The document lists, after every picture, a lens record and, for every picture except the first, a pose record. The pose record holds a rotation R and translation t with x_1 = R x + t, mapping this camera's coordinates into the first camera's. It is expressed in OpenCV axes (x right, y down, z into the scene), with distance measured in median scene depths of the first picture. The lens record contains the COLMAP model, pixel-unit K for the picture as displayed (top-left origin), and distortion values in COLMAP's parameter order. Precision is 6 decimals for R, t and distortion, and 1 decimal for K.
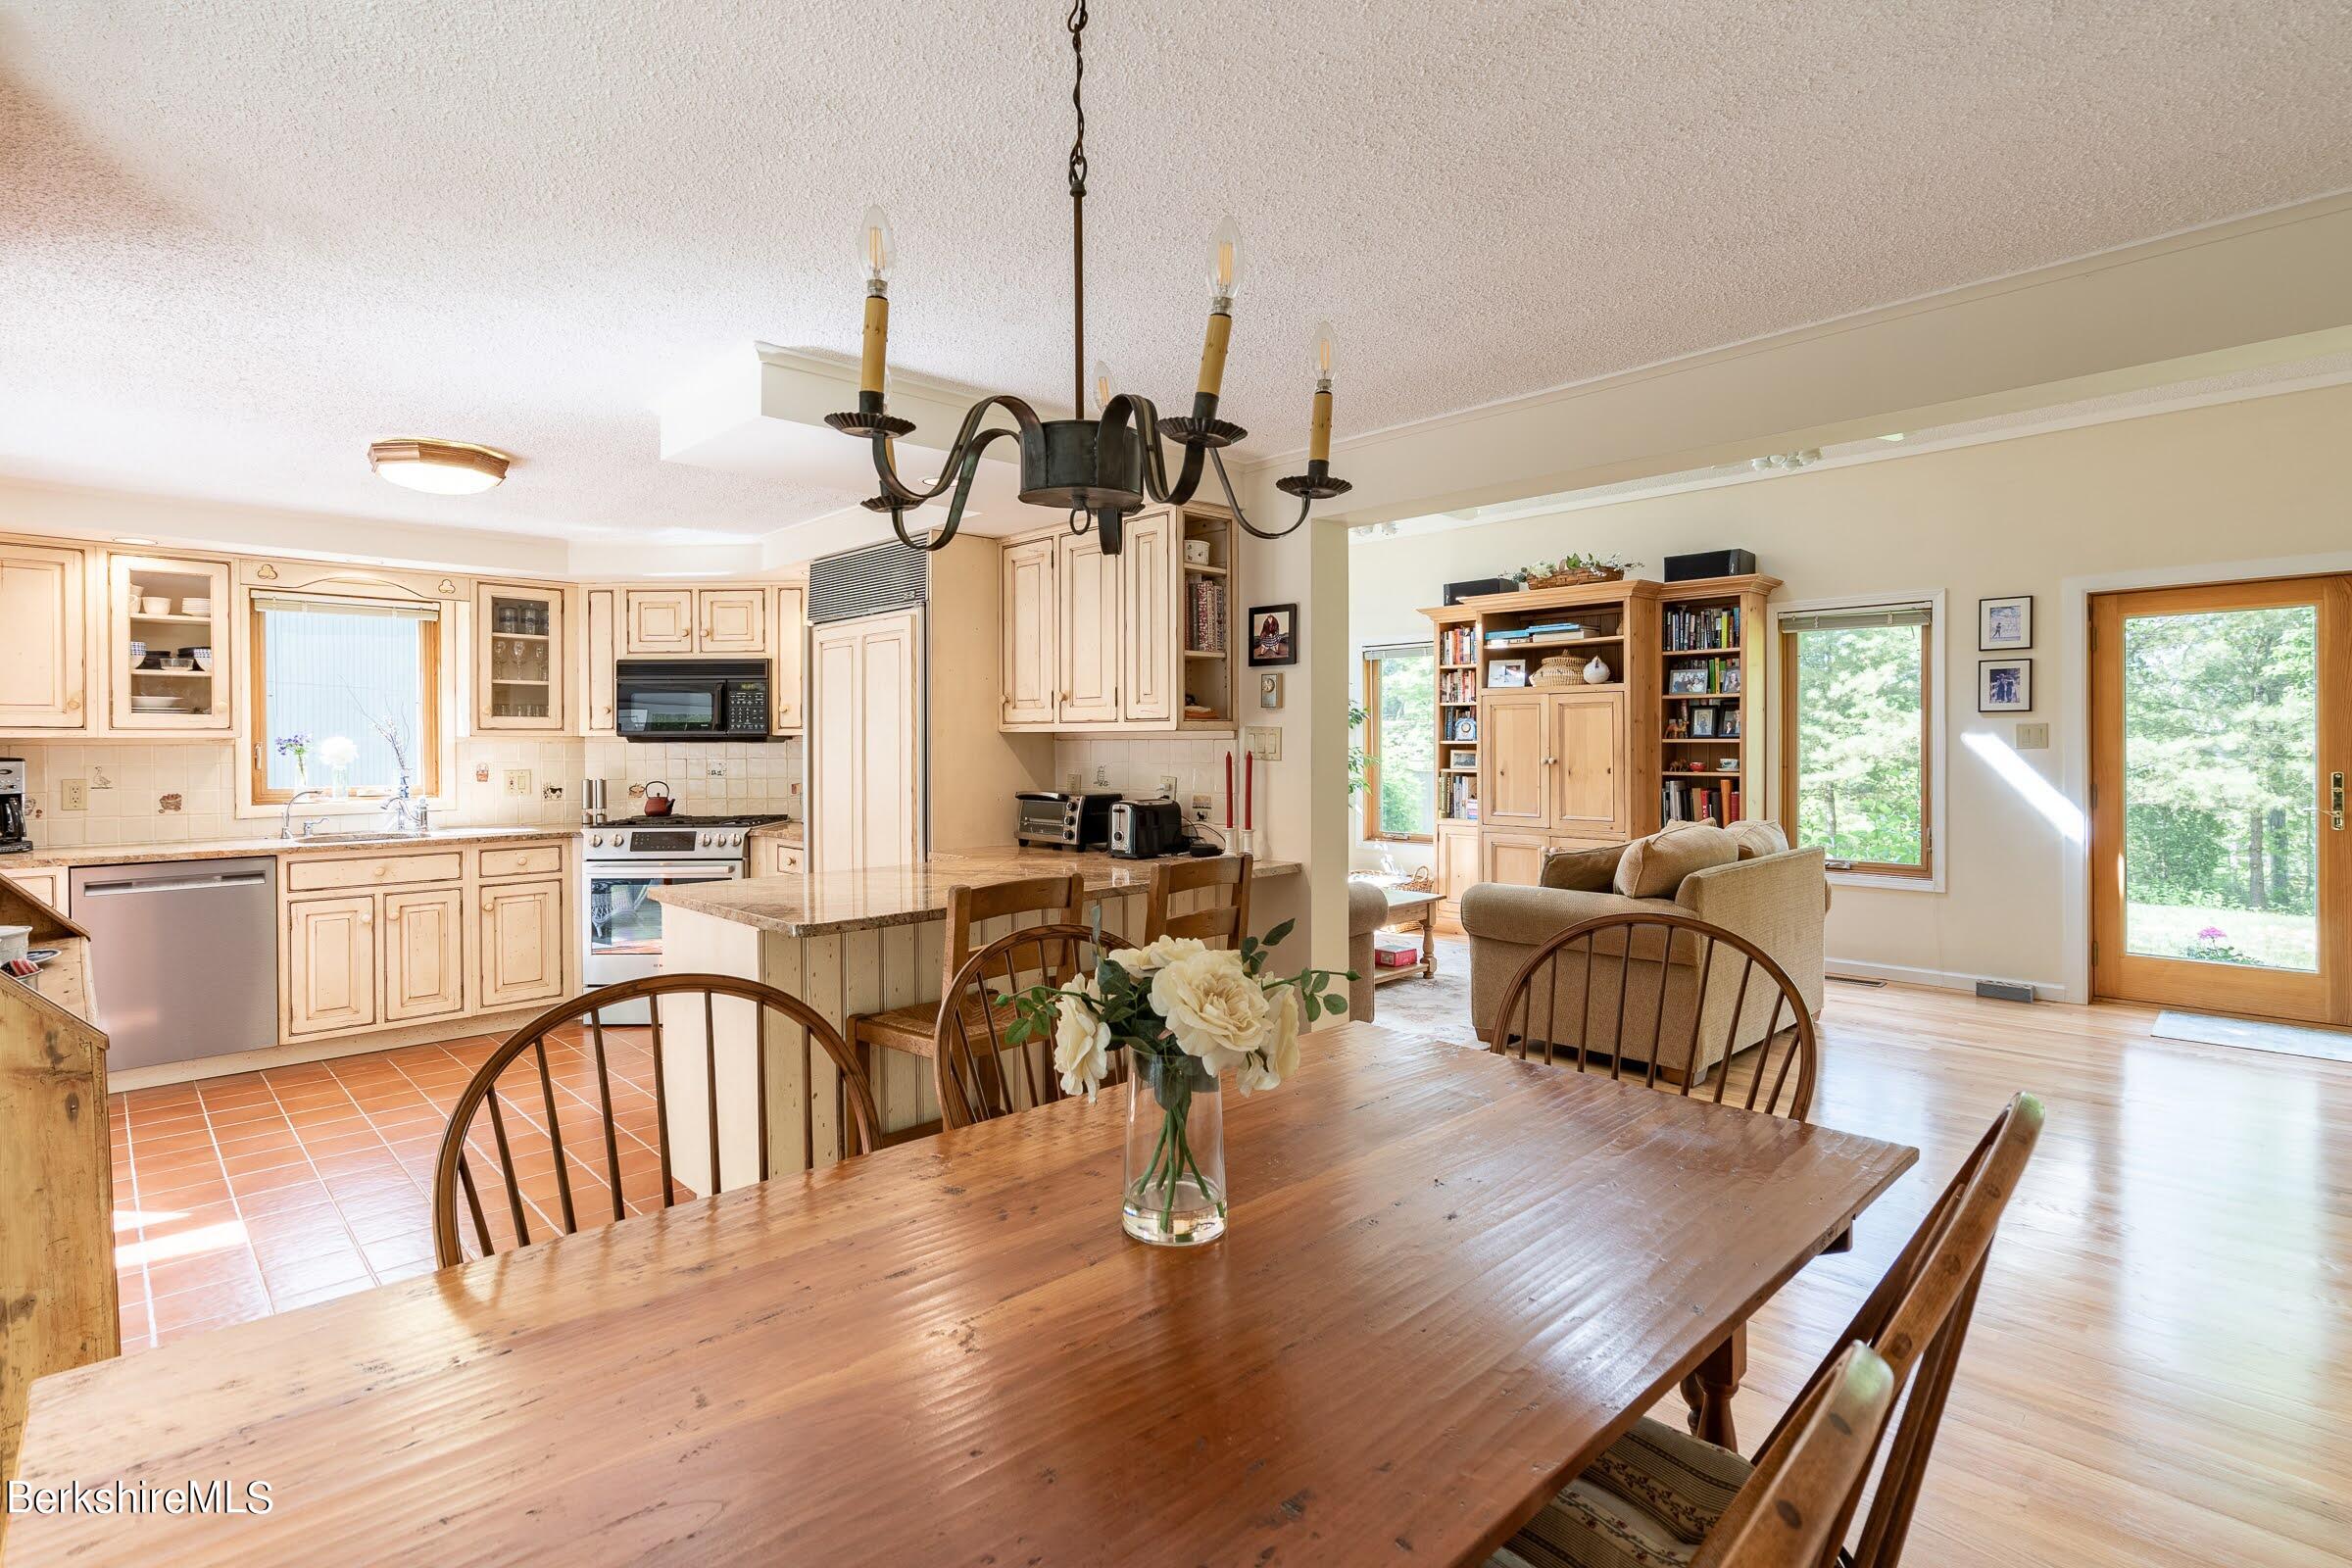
lens RADIAL K [[1074.4, 0, 1137.8], [0, 1074.4, 757.2], [0, 0, 1]] dist [-0.004560, -0.000157]
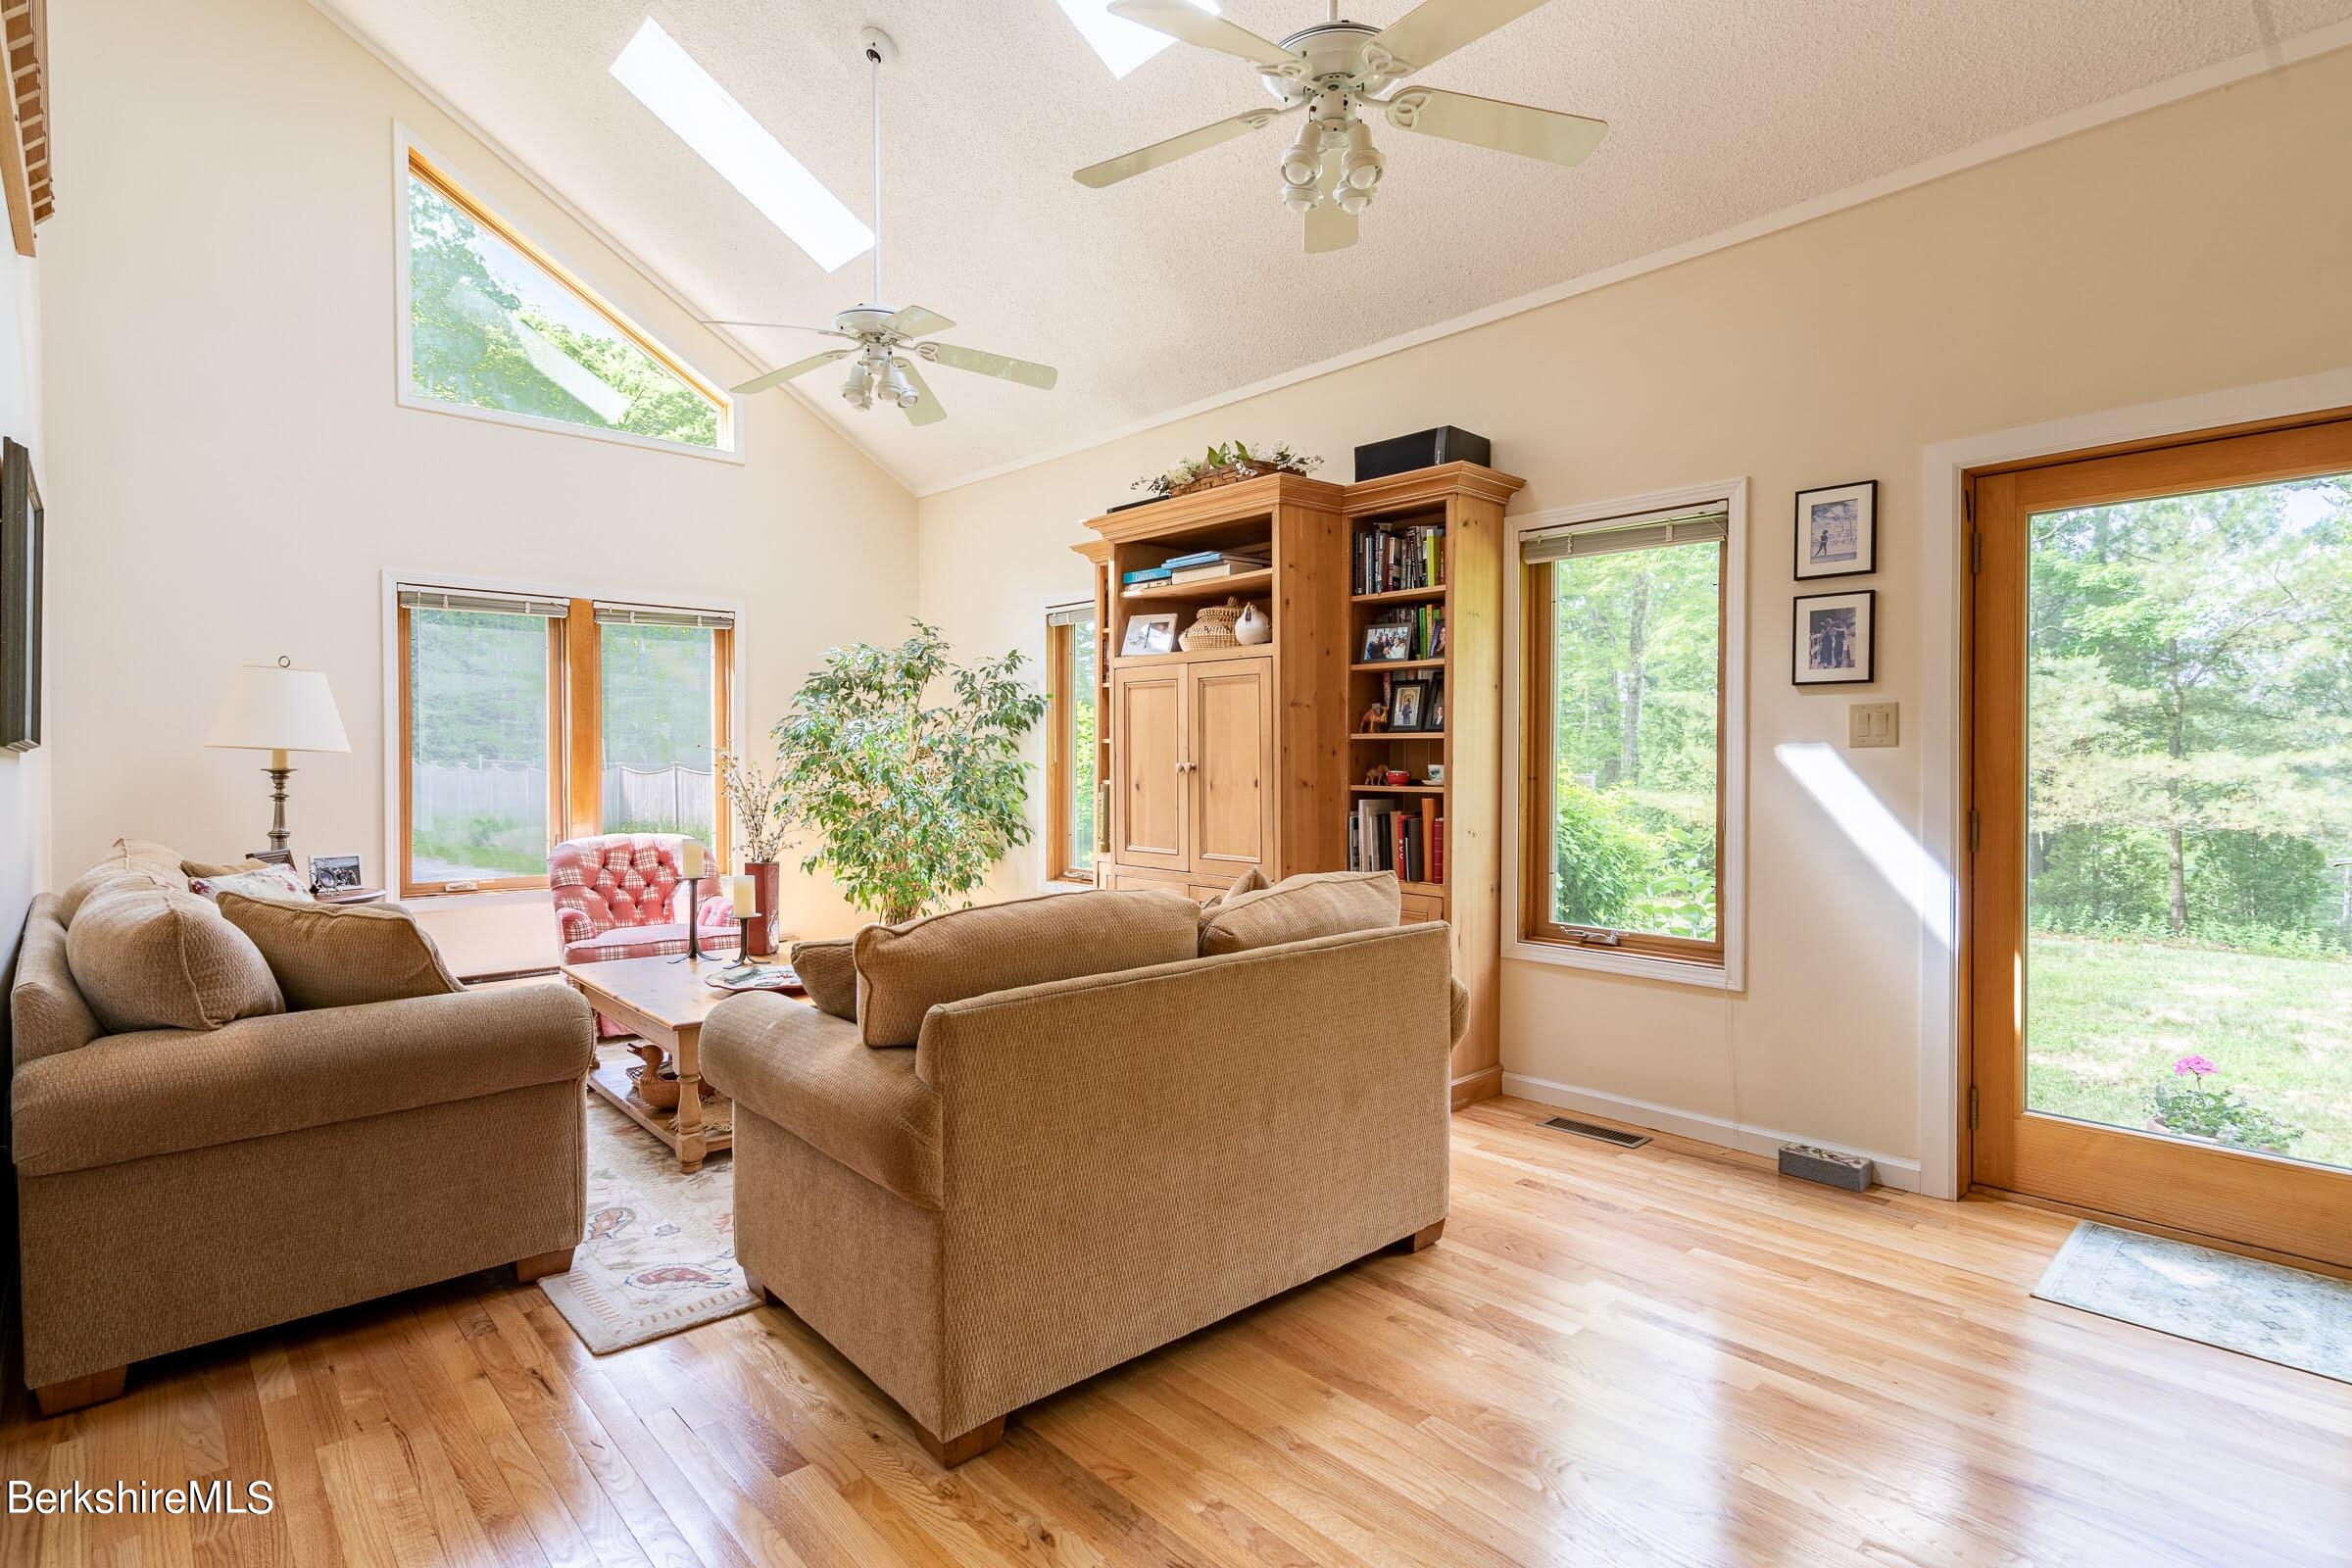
lens RADIAL K [[1145.3, 0, 1161.9], [0, 1145.3, 774.4], [0, 0, 1]] dist [-0.003555, 0.000826]
pose [[0.999951, 0.005463, -0.008276, 0.385369], [-0.005439, 0.999981, 0.003016, 0.005832], [0.008292, -0.002971, 0.999961, 0.322123]]
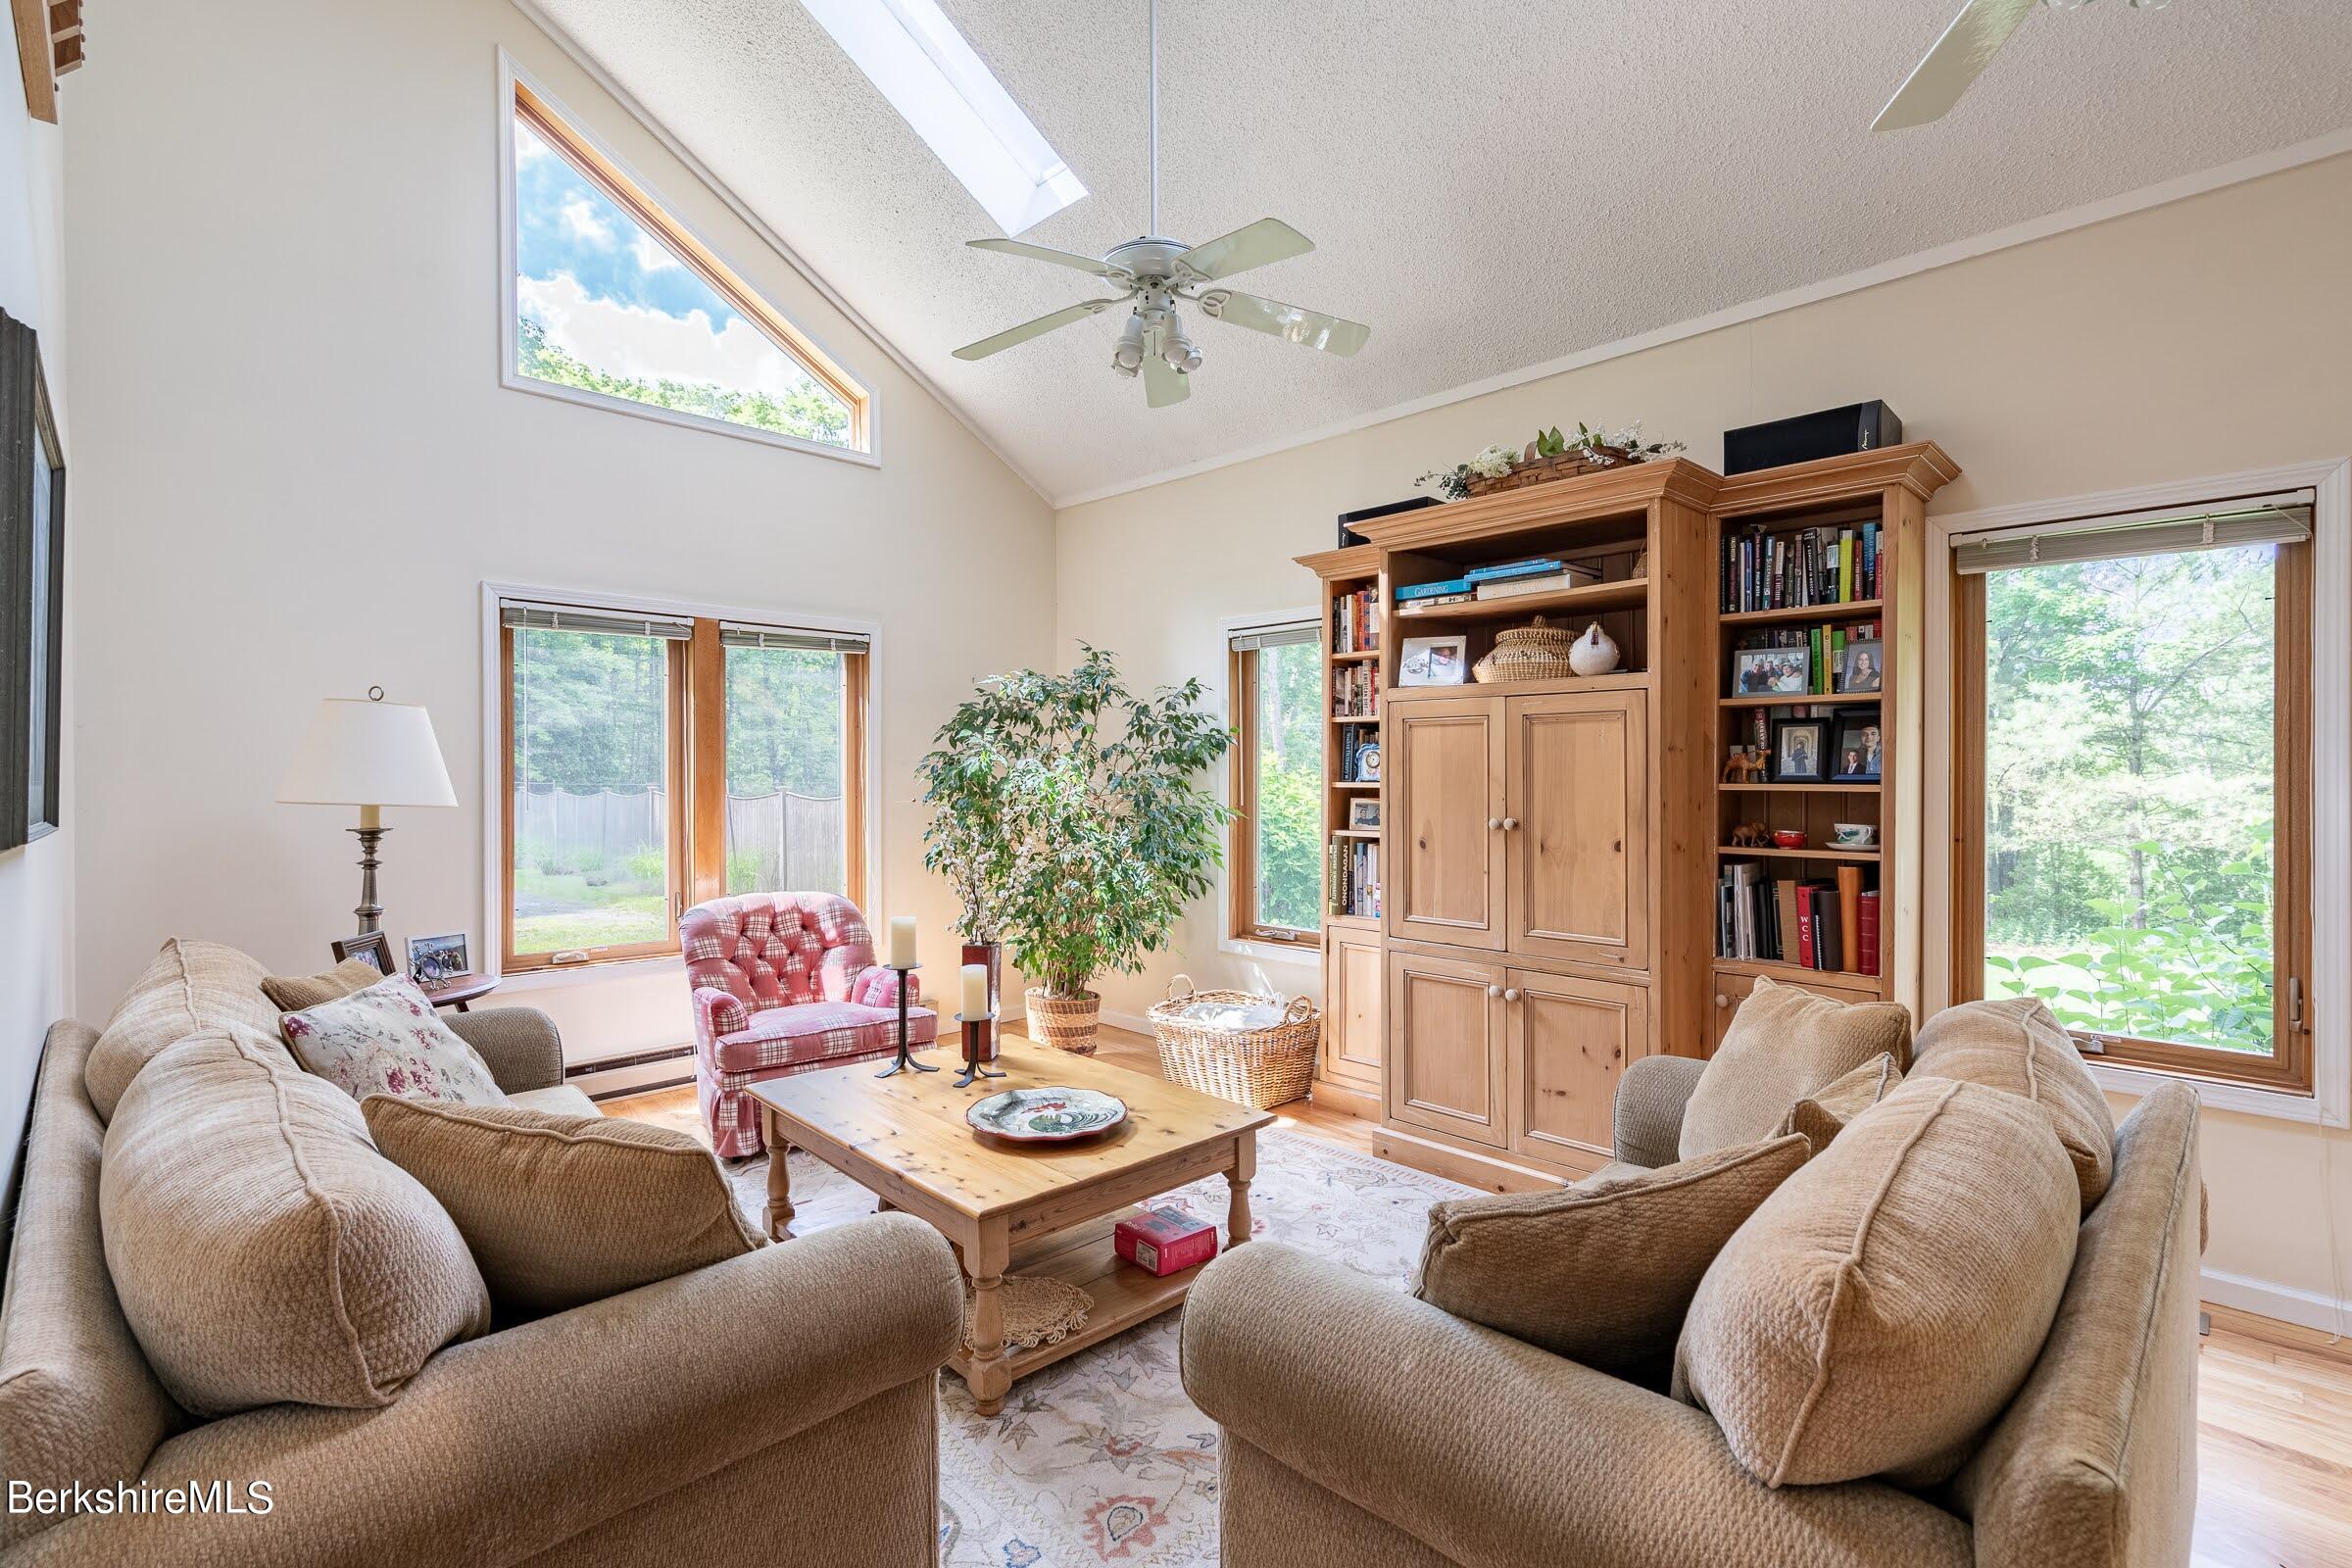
lens RADIAL K [[1074.4, 0, 1173.6], [0, 1074.4, 785.3], [0, 0, 1]] dist [-0.004560, -0.000157]
pose [[0.999805, 0.003606, 0.019438, 0.217494], [-0.003548, 0.999989, -0.002976, -0.013656], [-0.019448, 0.002907, 0.999807, 0.491896]]
